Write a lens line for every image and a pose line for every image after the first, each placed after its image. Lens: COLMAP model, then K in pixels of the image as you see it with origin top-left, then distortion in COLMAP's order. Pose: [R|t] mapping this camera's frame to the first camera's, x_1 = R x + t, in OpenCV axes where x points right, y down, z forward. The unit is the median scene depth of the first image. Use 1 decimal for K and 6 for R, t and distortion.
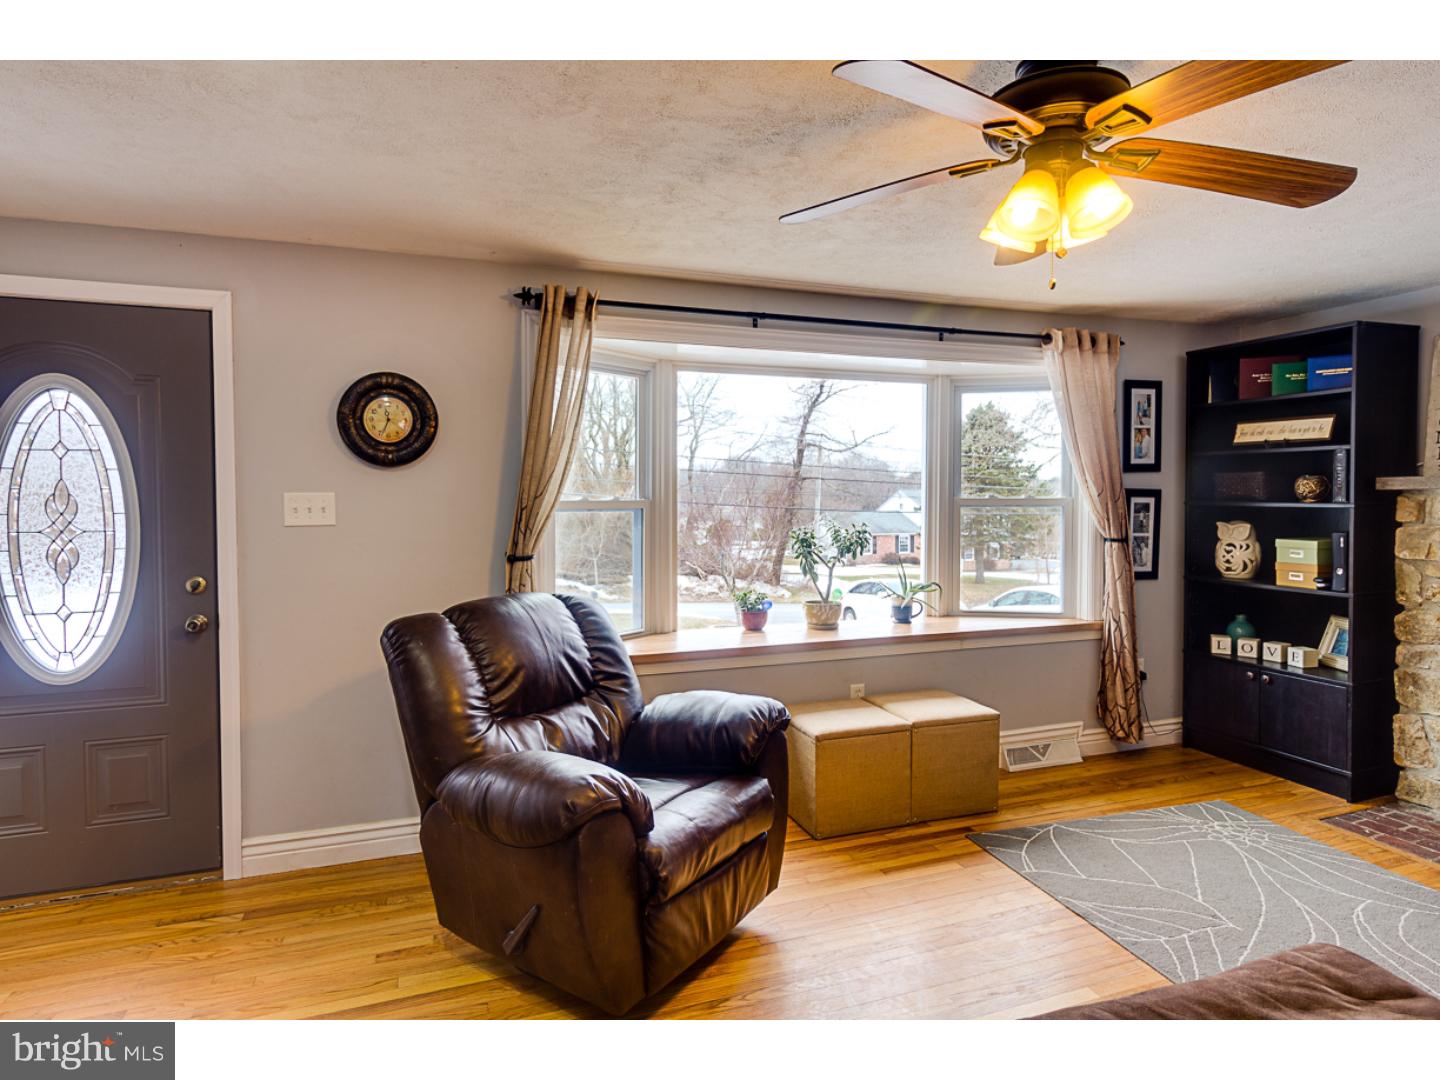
lens RADIAL K [[803.8, 0, 718.6], [0, 803.8, 520.0], [0, 0, 1]] dist [0.002048, 0.001059]
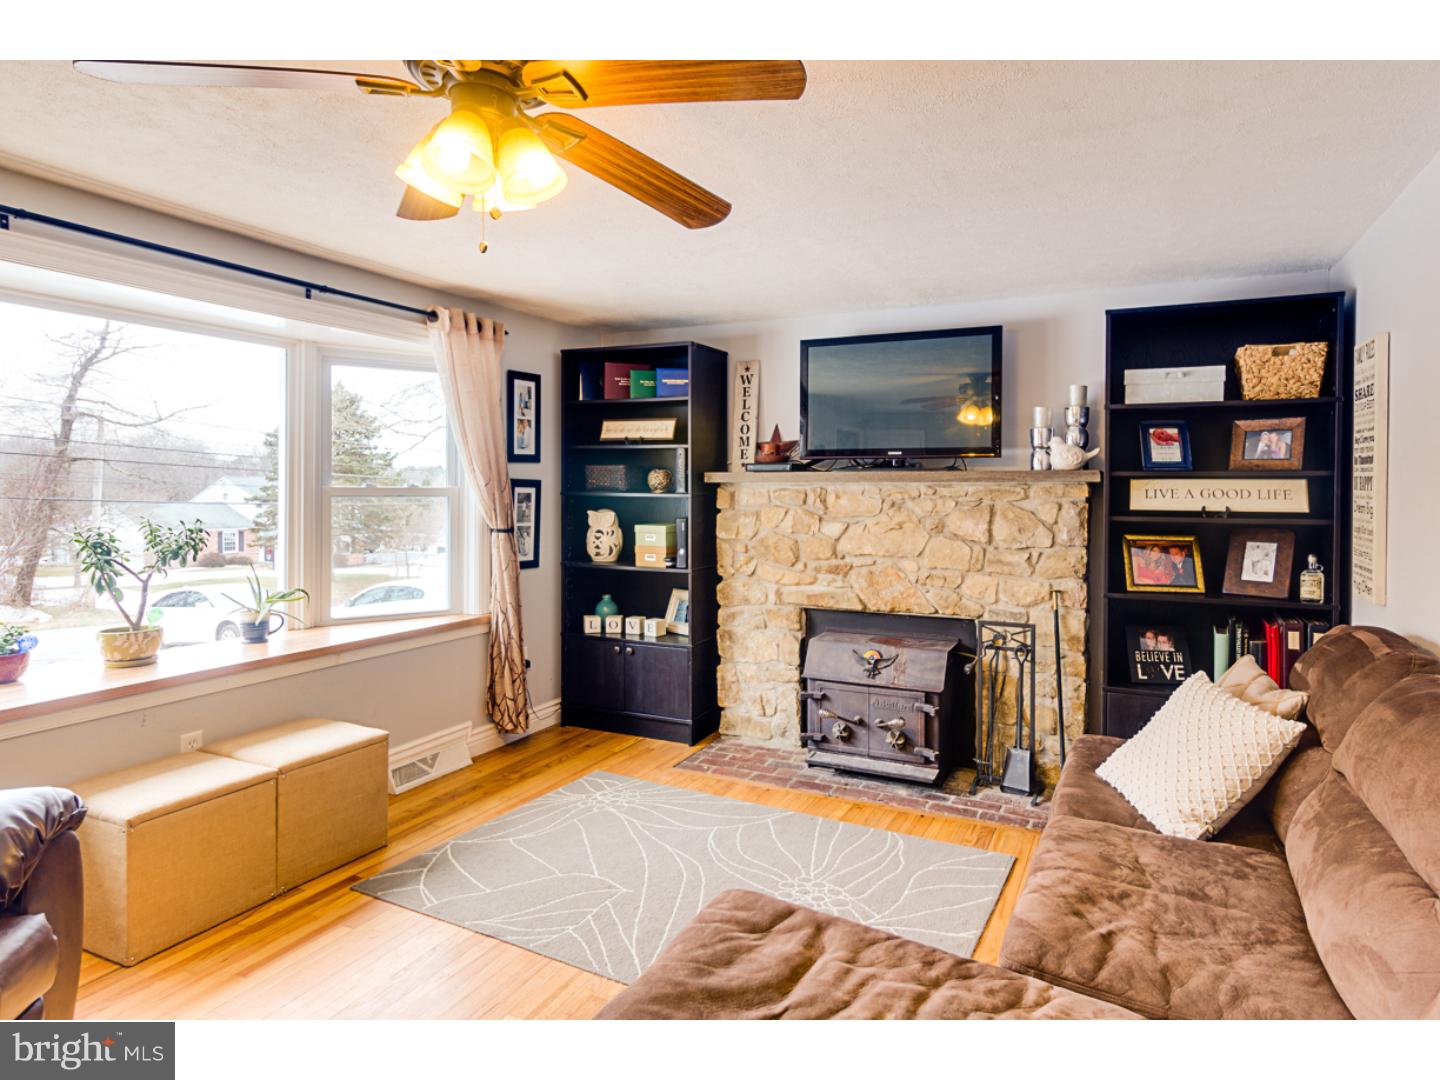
lens RADIAL K [[824.1, 0, 767.4], [0, 824.1, 497.3], [0, 0, 1]] dist [0.006538, 0.000075]
pose [[0.693153, -0.002472, 0.720786, -0.012413], [0.013735, 0.999858, -0.009779, -0.001899], [-0.720659, 0.016678, 0.693089, 0.071753]]
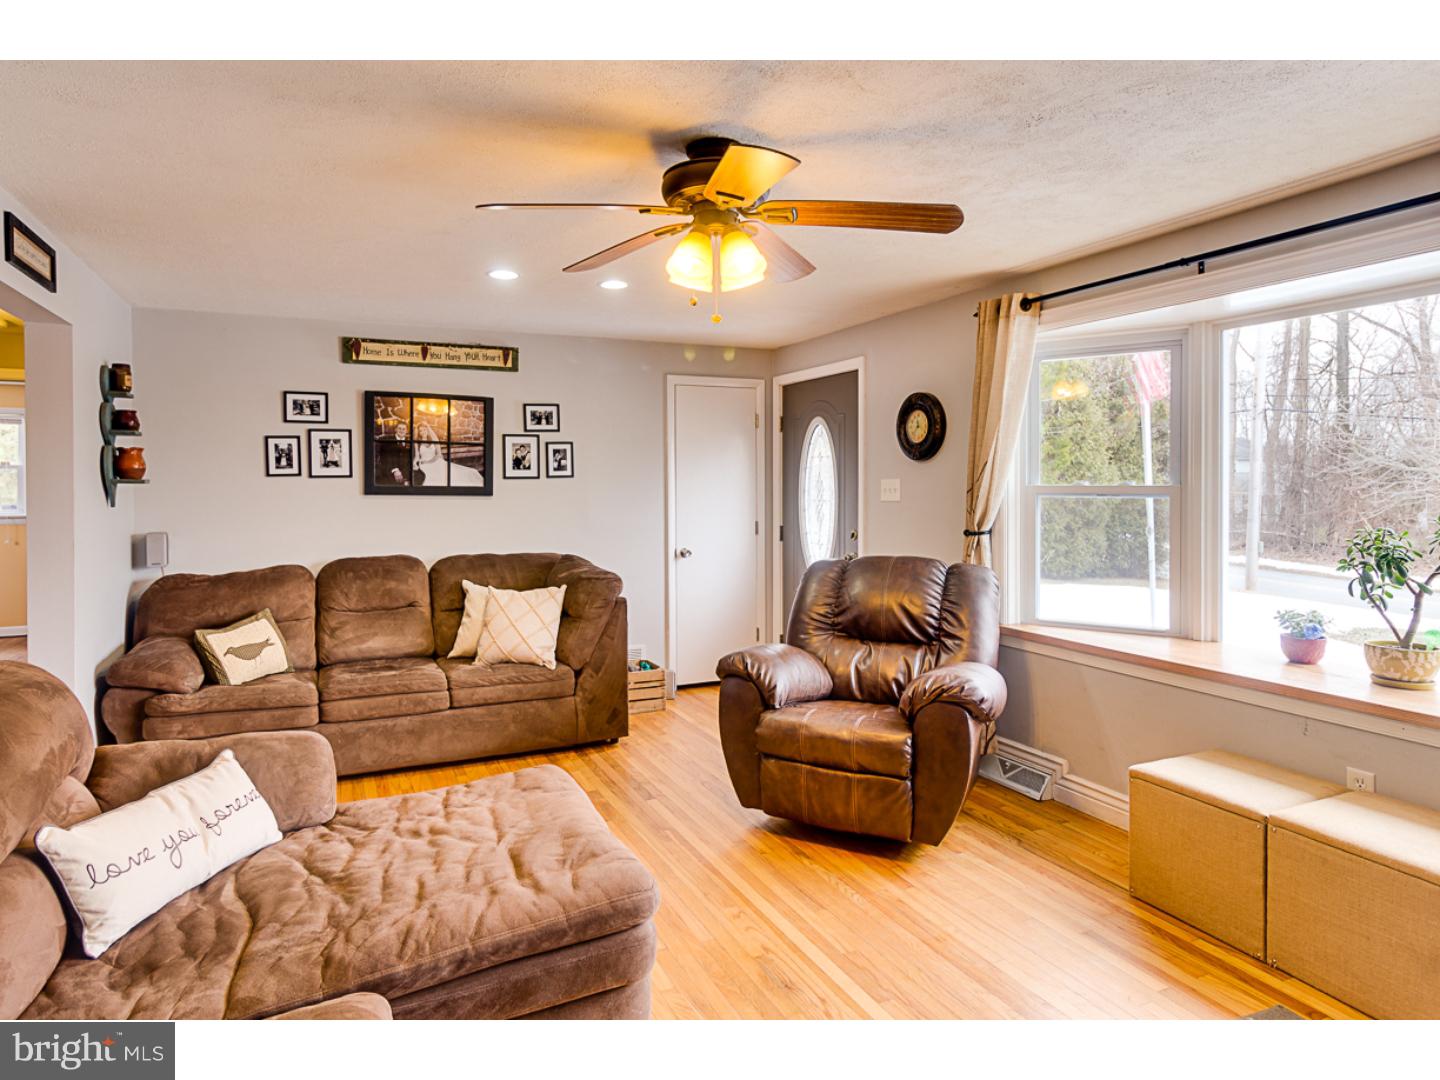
lens RADIAL K [[822.6, 0, 673.8], [0, 822.6, 495.8], [0, 0, 1]] dist [0.000532, 0.000193]
pose [[0.066957, 0.018379, -0.997587, 0.836927], [-0.023763, 0.999576, 0.016820, -0.016164], [0.997473, 0.022579, 0.067365, 0.414854]]
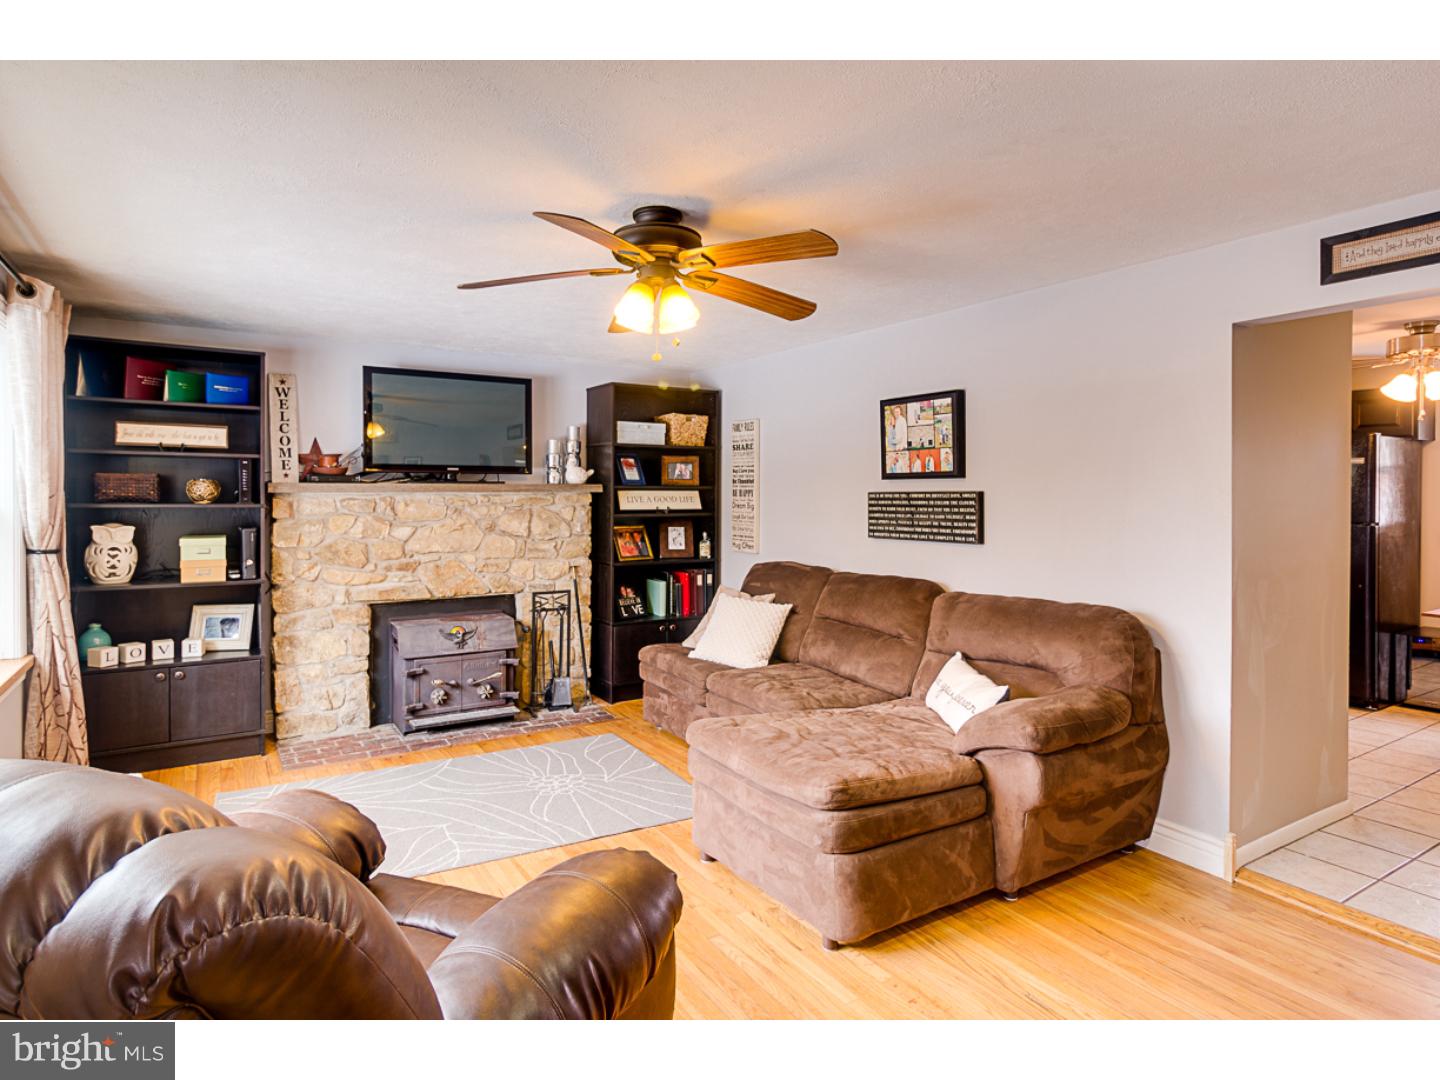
lens RADIAL K [[811.2, 0, 720.3], [0, 811.2, 502.7], [0, 0, 1]] dist [0.001116, 0.001137]
pose [[-0.222606, -0.006888, 0.974884, -0.538092], [0.028153, 0.999513, 0.013490, -0.019688], [-0.974502, 0.030449, -0.222304, 0.602523]]
